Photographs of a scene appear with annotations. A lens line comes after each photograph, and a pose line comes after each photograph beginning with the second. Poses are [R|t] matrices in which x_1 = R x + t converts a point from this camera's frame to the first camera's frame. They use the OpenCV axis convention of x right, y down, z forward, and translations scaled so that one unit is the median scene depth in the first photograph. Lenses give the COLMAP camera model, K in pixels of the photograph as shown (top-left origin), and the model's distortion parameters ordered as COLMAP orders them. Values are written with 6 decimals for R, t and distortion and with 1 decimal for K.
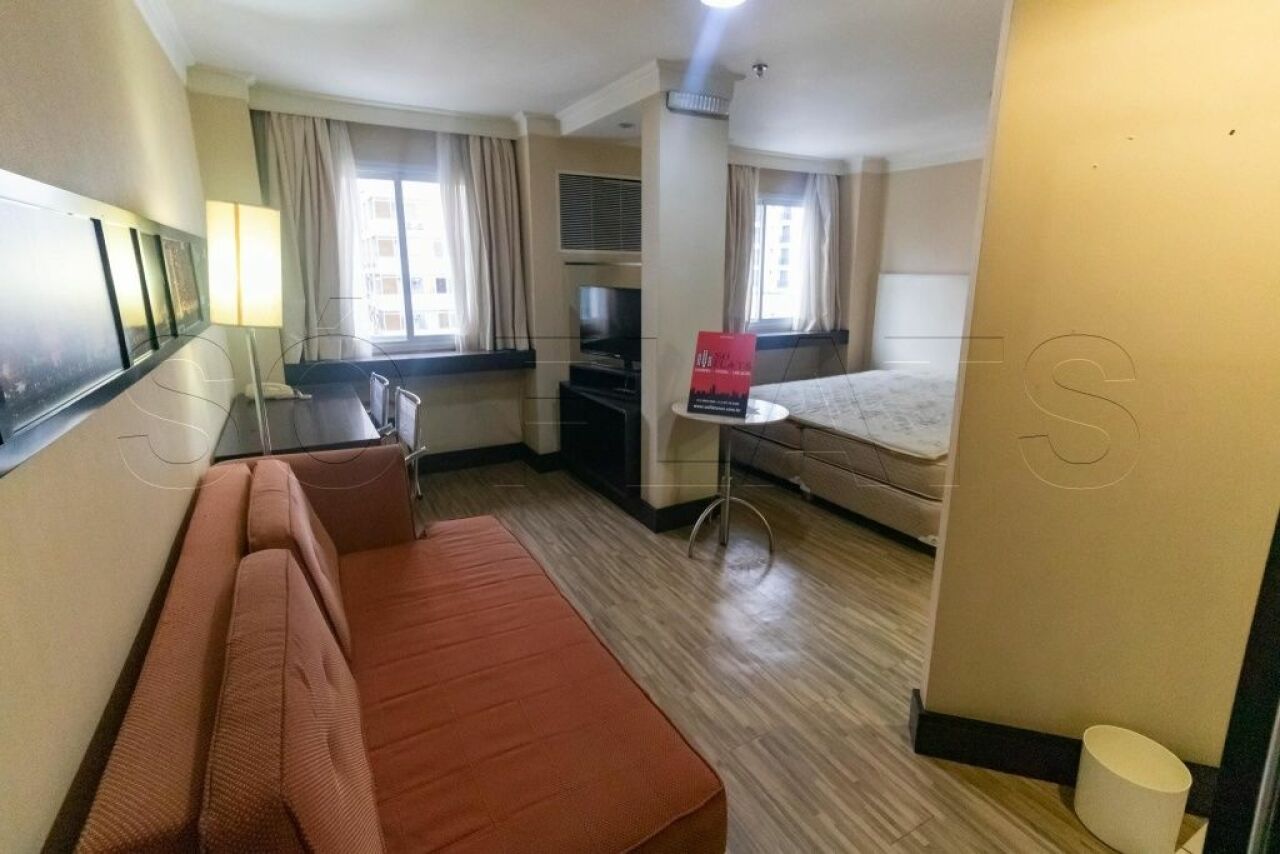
lens RADIAL K [[602.4, 0, 640.2], [0, 602.4, 410.8], [0, 0, 1]] dist [0.000033, 0.000062]
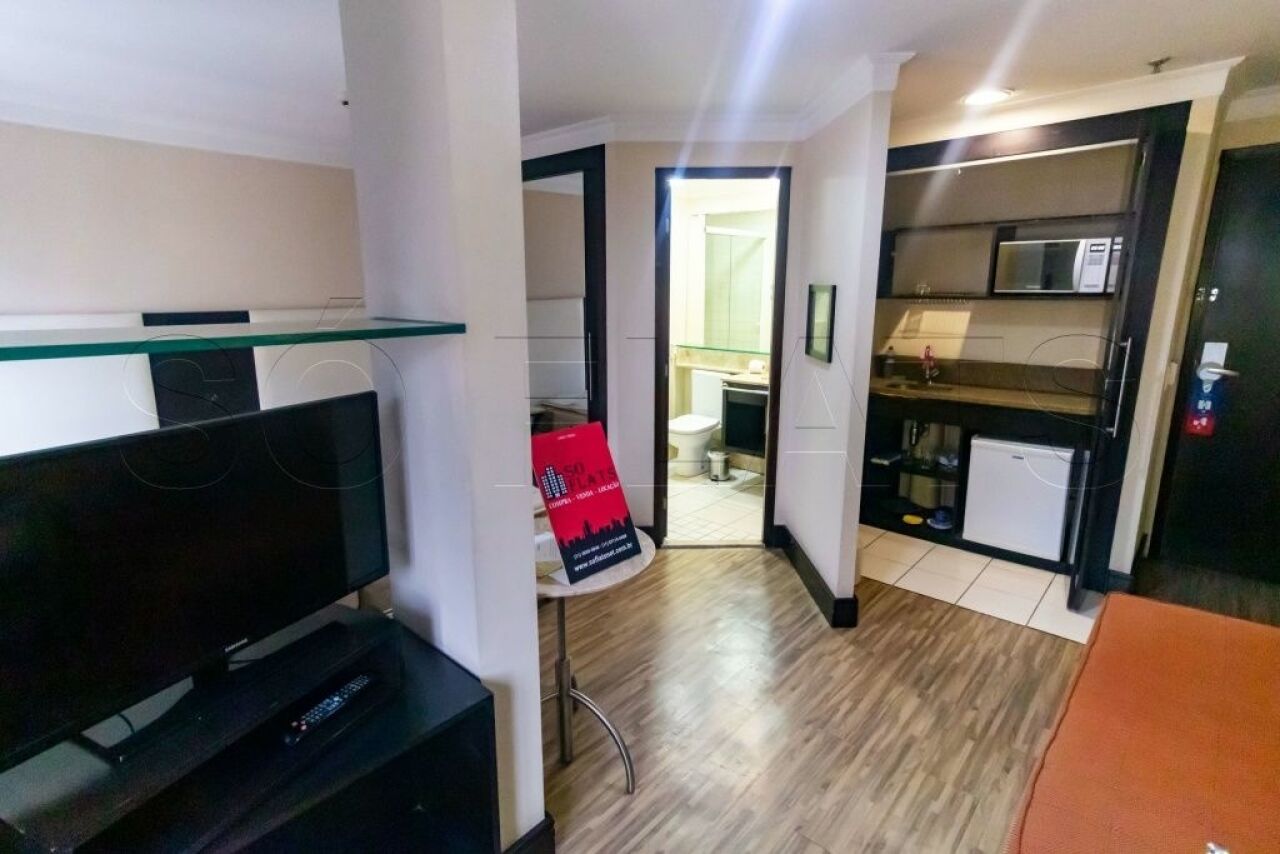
lens RADIAL K [[602.4, 0, 640.2], [0, 602.4, 410.8], [0, 0, 1]] dist [0.000033, 0.000062]
pose [[-0.296216, -0.200737, 0.933788, -0.625698], [0.217349, 0.937848, 0.270557, -0.428926], [-0.930062, 0.283102, -0.234175, 1.547231]]
